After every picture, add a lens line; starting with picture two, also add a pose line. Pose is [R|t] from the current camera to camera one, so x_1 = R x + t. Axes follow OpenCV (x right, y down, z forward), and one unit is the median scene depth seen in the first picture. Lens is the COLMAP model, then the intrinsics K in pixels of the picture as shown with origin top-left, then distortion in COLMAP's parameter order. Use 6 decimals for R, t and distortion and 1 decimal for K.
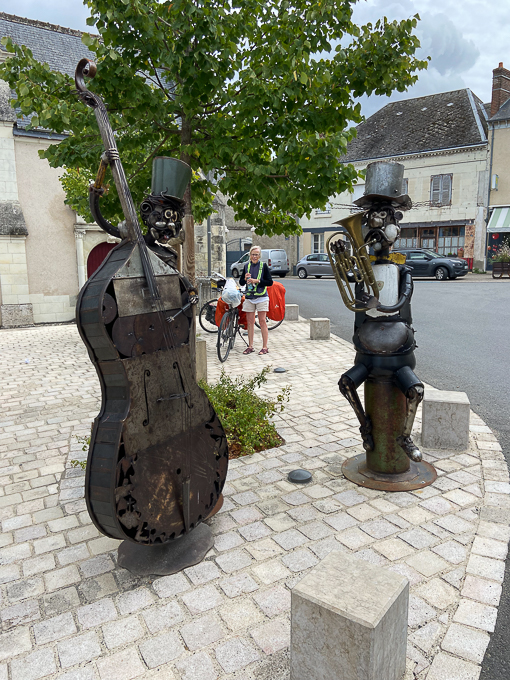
lens RADIAL K [[535.5, 0, 255.0], [0, 535.5, 340.0], [0, 0, 1]] dist [0.128046, -0.171195]
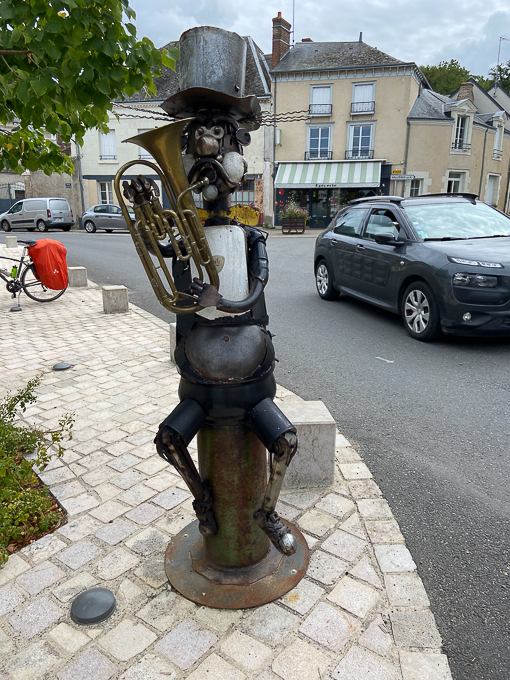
lens RADIAL K [[535.5, 0, 255.0], [0, 535.5, 340.0], [0, 0, 1]] dist [0.128046, -0.171195]
pose [[0.930970, -0.074502, 0.357412, 0.051825], [0.044245, 0.994765, 0.092111, -0.061372], [-0.362404, -0.069939, 0.929393, 0.390904]]
